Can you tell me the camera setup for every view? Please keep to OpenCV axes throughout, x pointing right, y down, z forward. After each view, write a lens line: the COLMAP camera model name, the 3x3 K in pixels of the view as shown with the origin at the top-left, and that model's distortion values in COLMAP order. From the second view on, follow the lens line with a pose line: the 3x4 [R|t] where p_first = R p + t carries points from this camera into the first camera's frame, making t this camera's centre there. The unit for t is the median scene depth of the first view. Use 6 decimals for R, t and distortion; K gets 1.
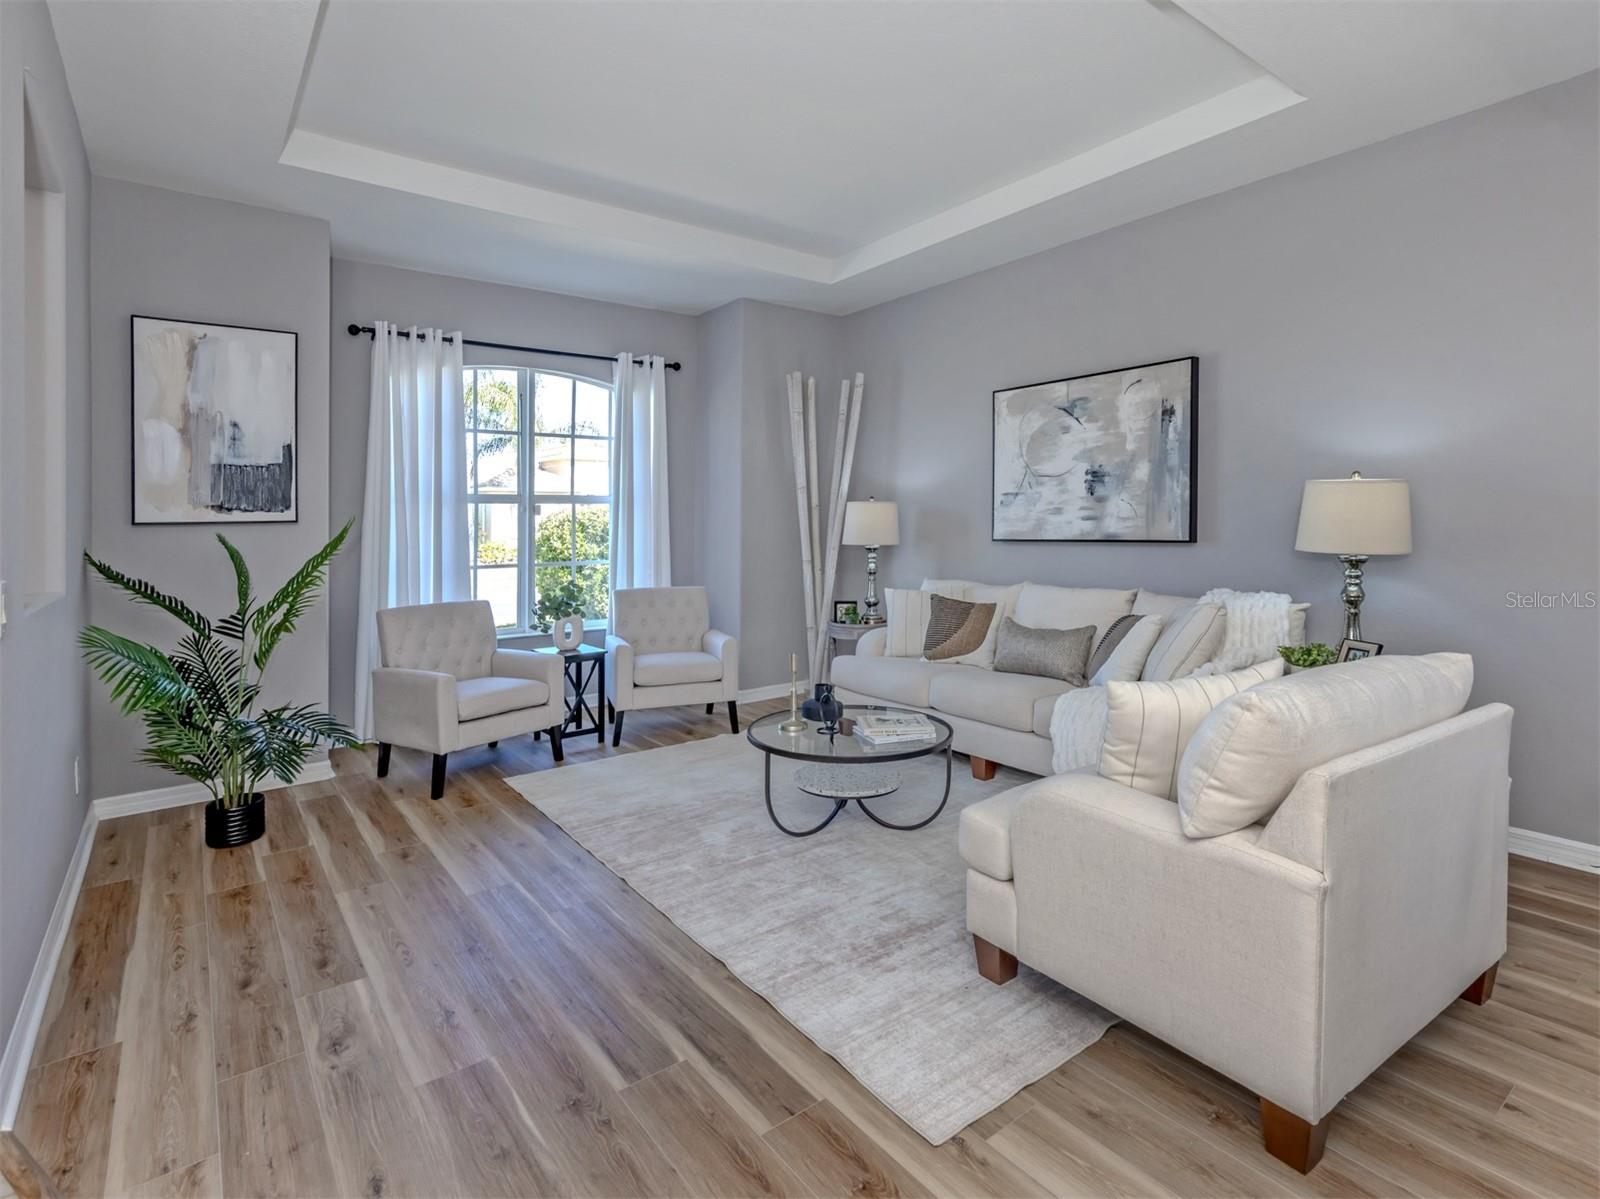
lens RADIAL K [[819.1, 0, 807.1], [0, 819.1, 470.9], [0, 0, 1]] dist [0.005310, -0.000490]
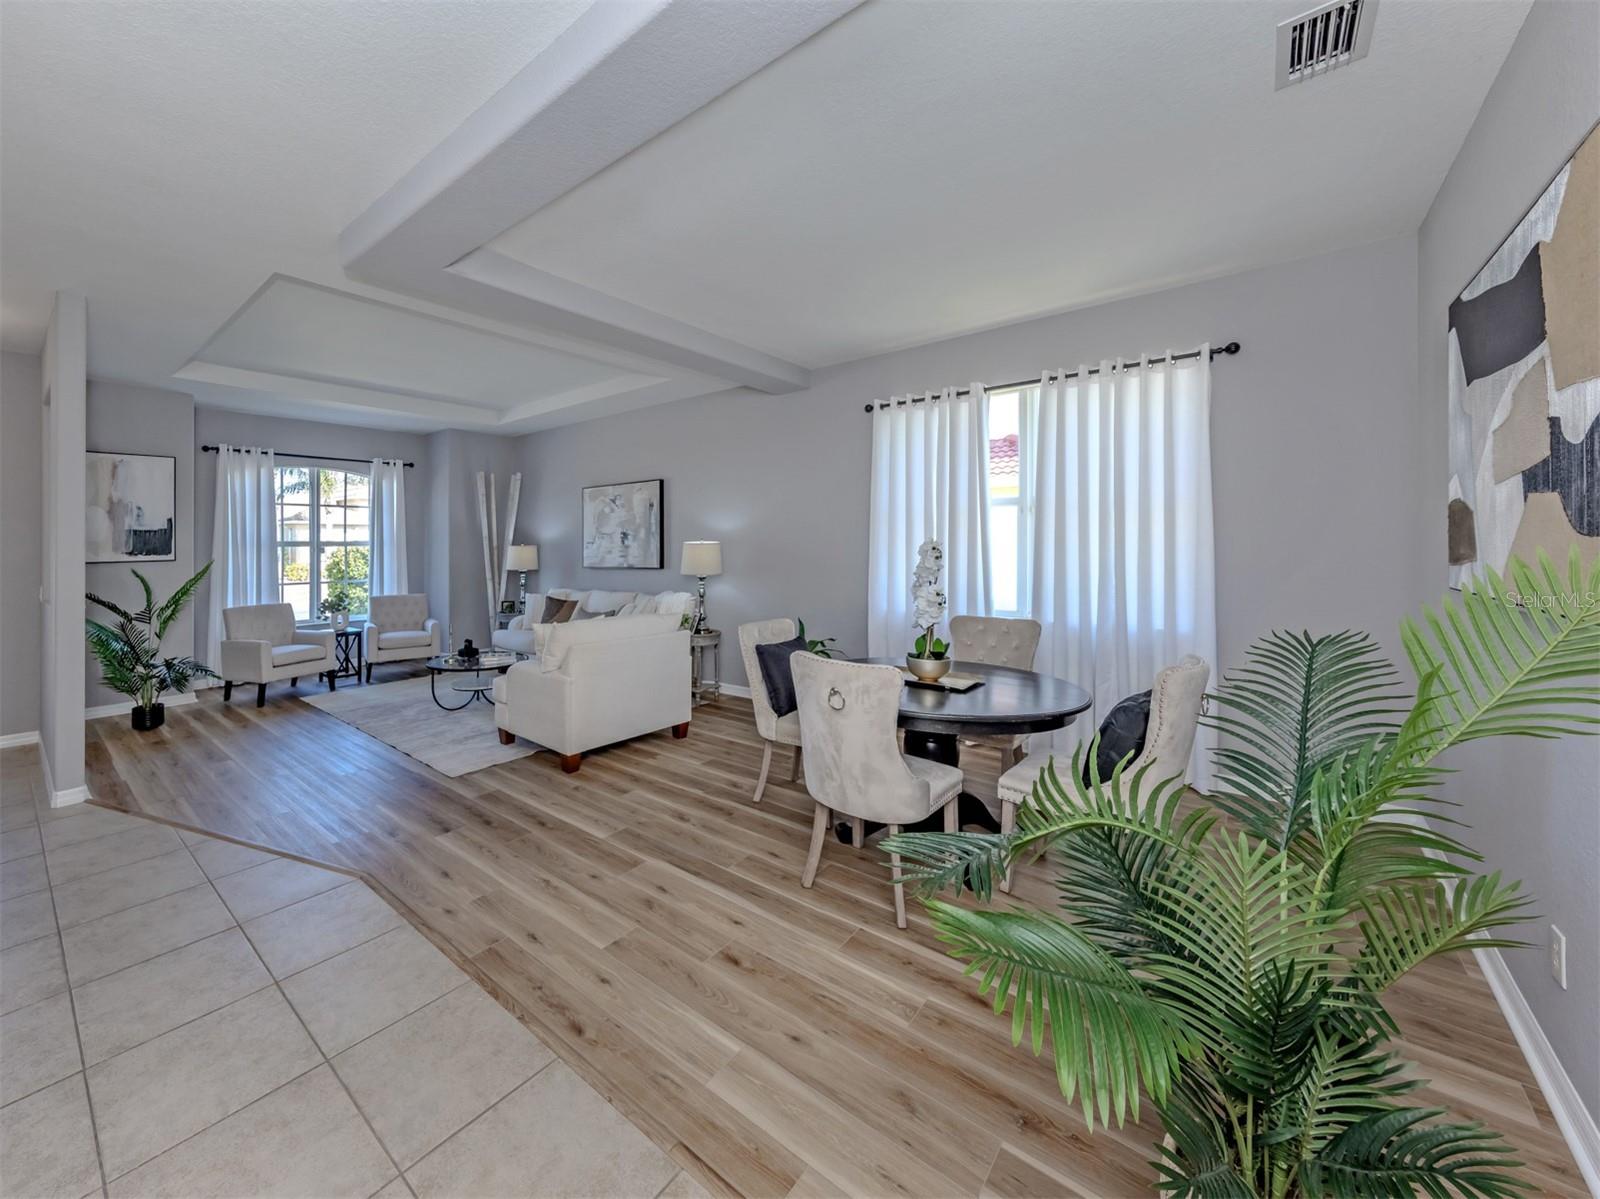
lens RADIAL K [[623.5, 0, 668.4], [0, 623.5, 522.7], [0, 0, 1]] dist [0.001791, 0.000031]
pose [[0.985706, 0.006099, 0.168365, 0.200609], [-0.010367, 0.999647, 0.024482, -0.060769], [-0.168156, -0.025878, 0.985421, -0.493220]]
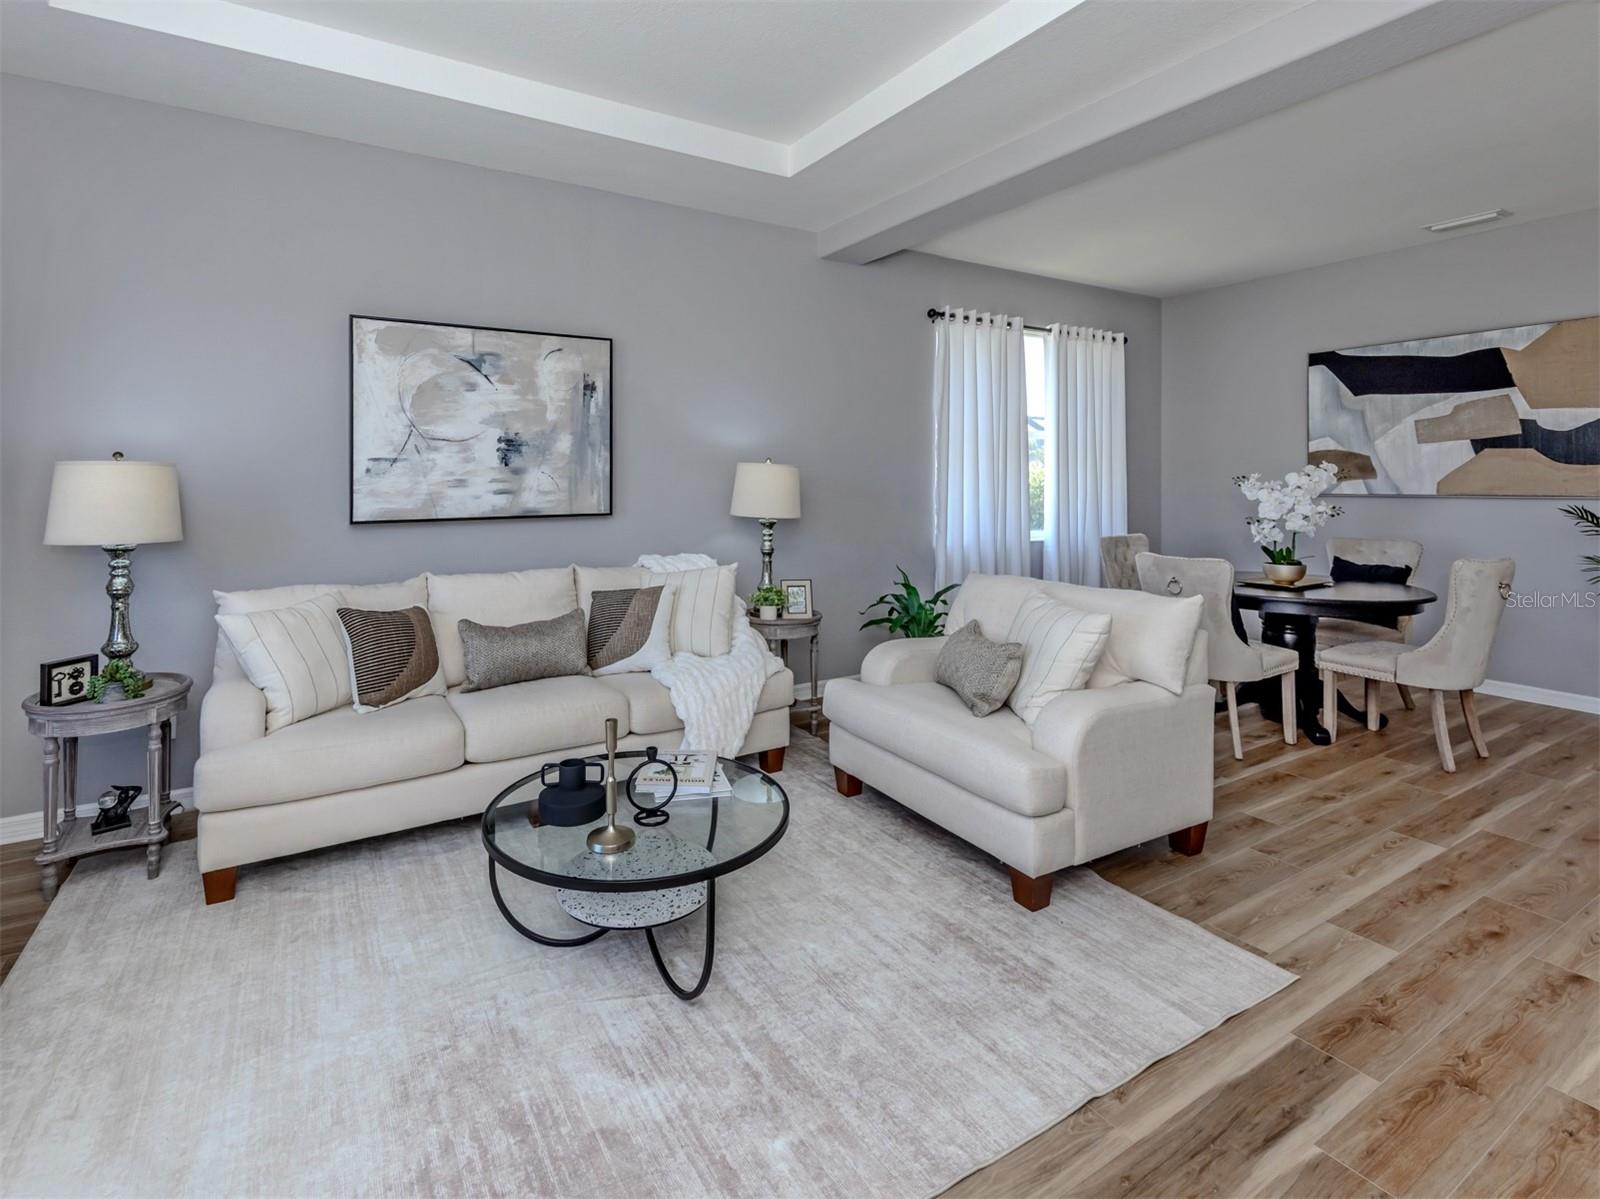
lens RADIAL K [[769.1, 0, 701.6], [0, 769.1, 481.2], [0, 0, 1]] dist [0.002794, -0.001677]
pose [[0.136351, 0.009127, 0.990618, -0.439725], [-0.059135, 0.998249, -0.001057, 0.033834], [-0.988894, -0.058436, 0.136652, 0.670323]]
